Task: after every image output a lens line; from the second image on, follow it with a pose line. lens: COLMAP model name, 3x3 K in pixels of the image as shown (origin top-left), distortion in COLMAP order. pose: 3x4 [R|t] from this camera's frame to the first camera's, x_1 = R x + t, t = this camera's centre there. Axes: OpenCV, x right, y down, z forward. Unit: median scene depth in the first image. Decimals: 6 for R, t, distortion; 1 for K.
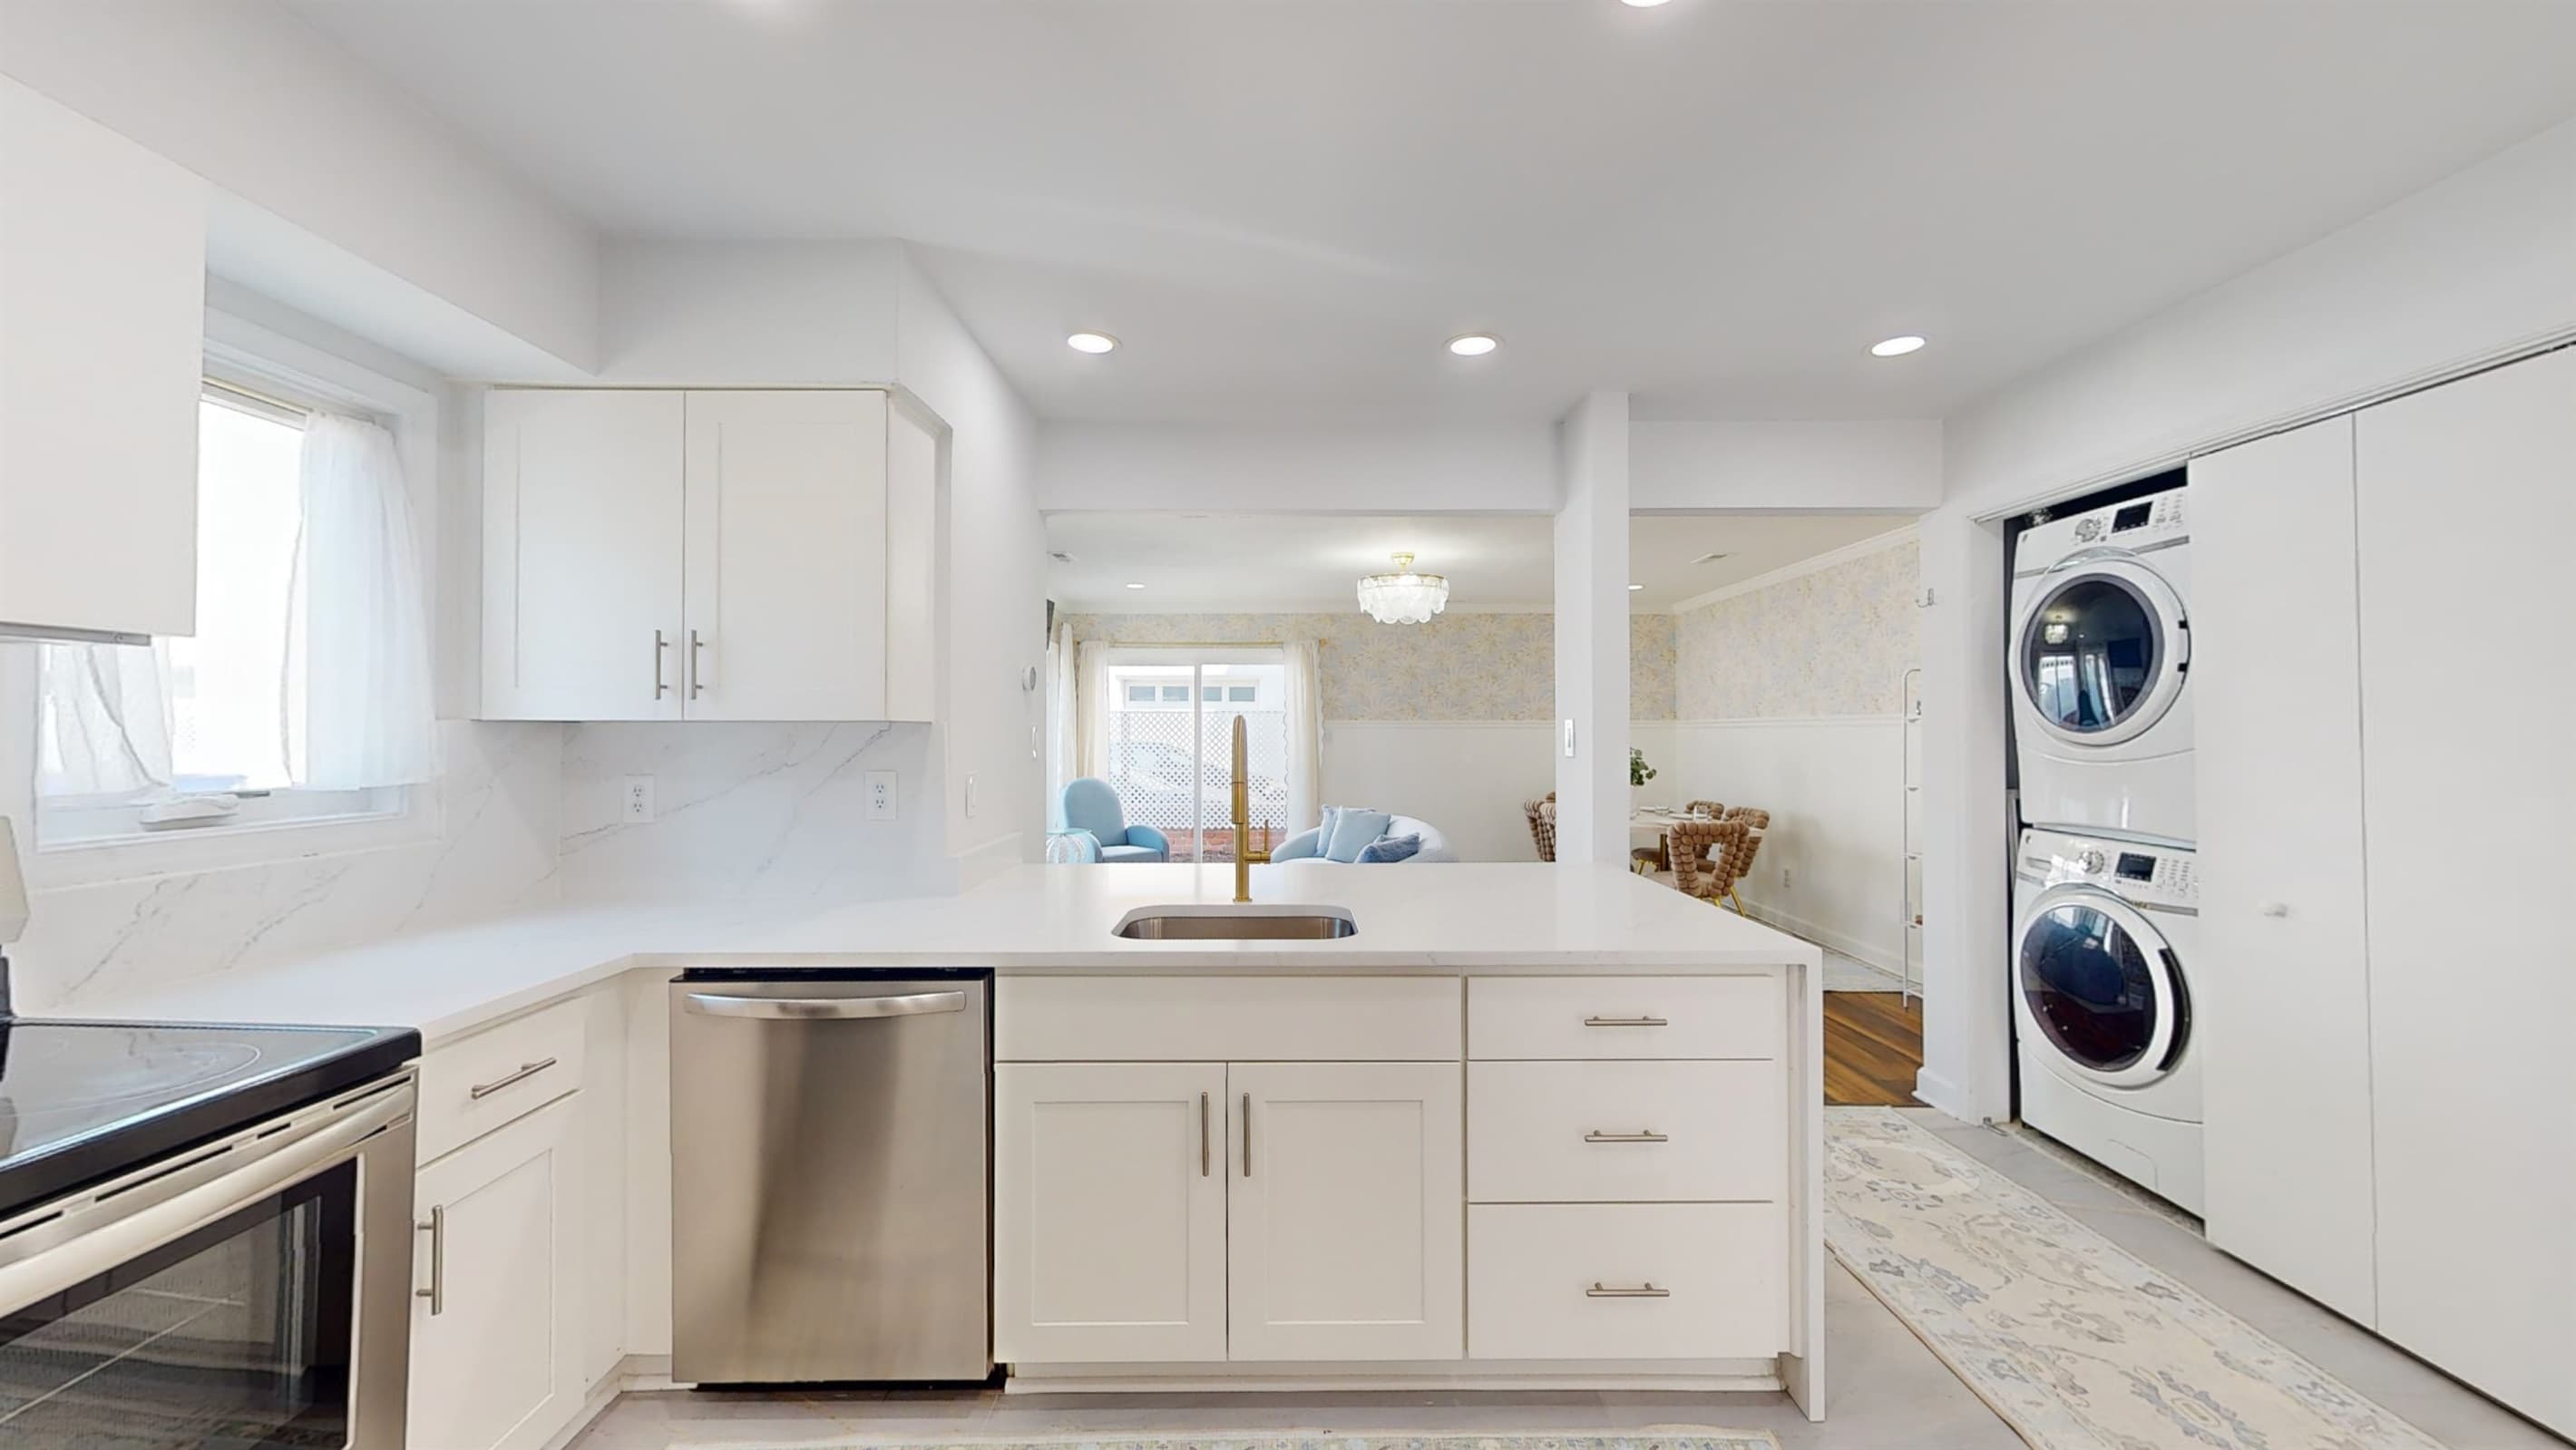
lens RADIAL K [[952.8, 0, 1288.0], [0, 952.8, 725.0], [0, 0, 1]] dist [0.000643, 0.000020]
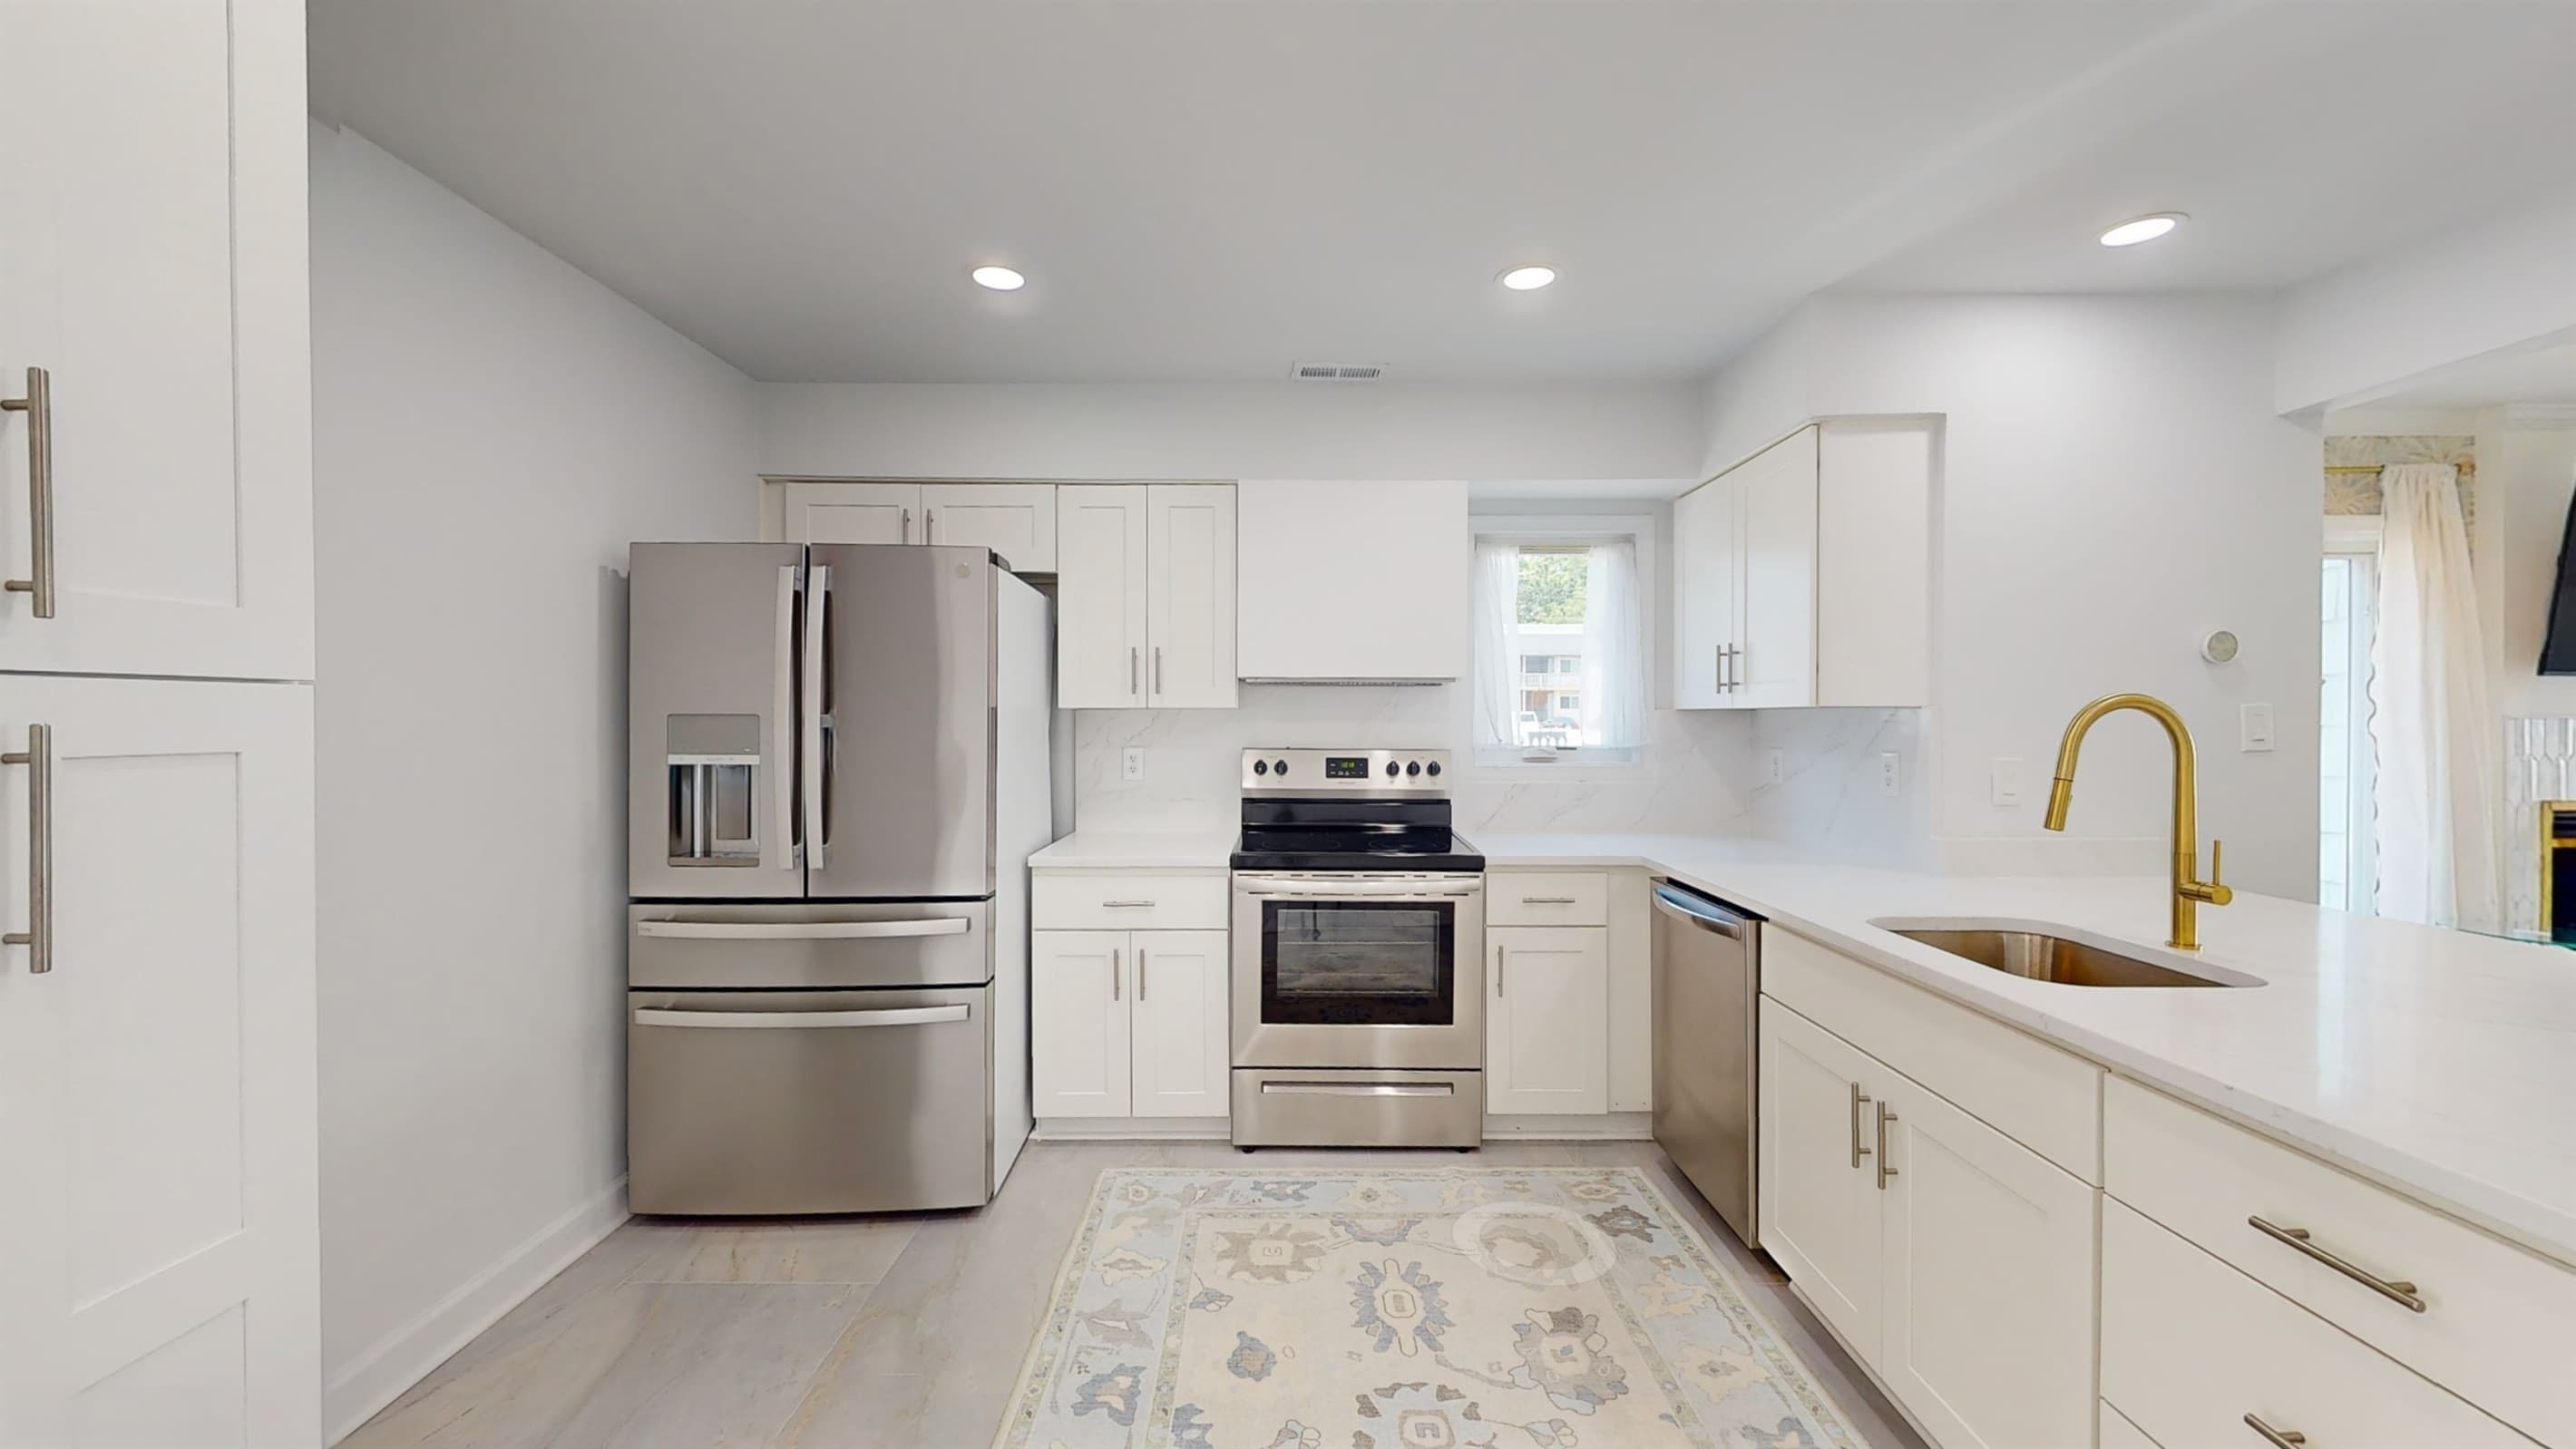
lens RADIAL K [[1010.4, 0, 1288.0], [0, 1010.4, 724.5], [0, 0, 1]] dist [-0.012044, 0.000125]
pose [[-0.039873, 0.006434, -0.999184, 0.936915], [0.007176, 0.999955, 0.006153, 0.005871], [0.999179, -0.006925, -0.039918, 0.446299]]
